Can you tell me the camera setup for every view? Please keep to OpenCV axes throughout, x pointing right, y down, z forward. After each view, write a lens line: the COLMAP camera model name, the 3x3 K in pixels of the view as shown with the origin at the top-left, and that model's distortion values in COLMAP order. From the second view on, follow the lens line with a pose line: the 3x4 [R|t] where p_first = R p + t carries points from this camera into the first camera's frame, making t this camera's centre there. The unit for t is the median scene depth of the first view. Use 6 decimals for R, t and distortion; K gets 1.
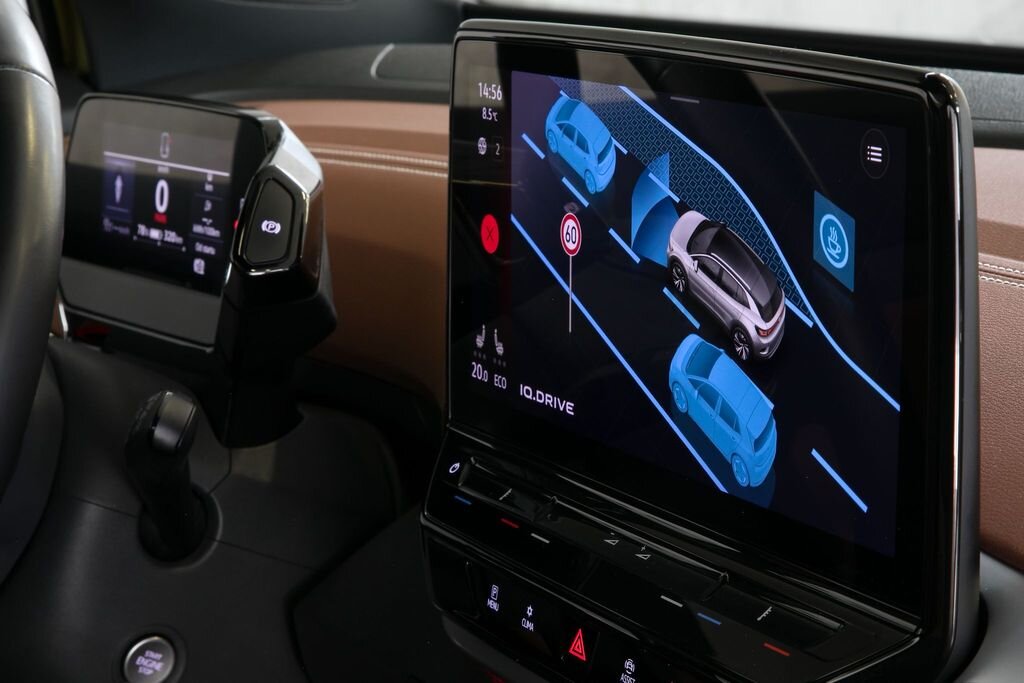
lens RADIAL K [[2518.9, 0, 511.0], [0, 2518.9, 344.4], [0, 0, 1]] dist [-0.098407, 0.000000]
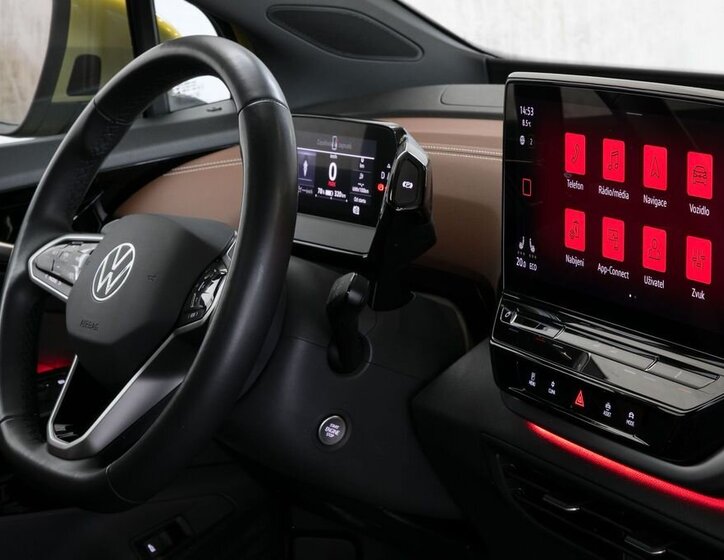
lens RADIAL K [[1890.2, 0, 363.5], [0, 1890.2, 278.2], [0, 0, 1]] dist [-0.093487, 0.000000]
pose [[0.998206, -0.005630, -0.059609, -0.040422], [0.004882, 0.999908, -0.012685, 0.035356], [0.059675, 0.012371, 0.998141, -0.348512]]
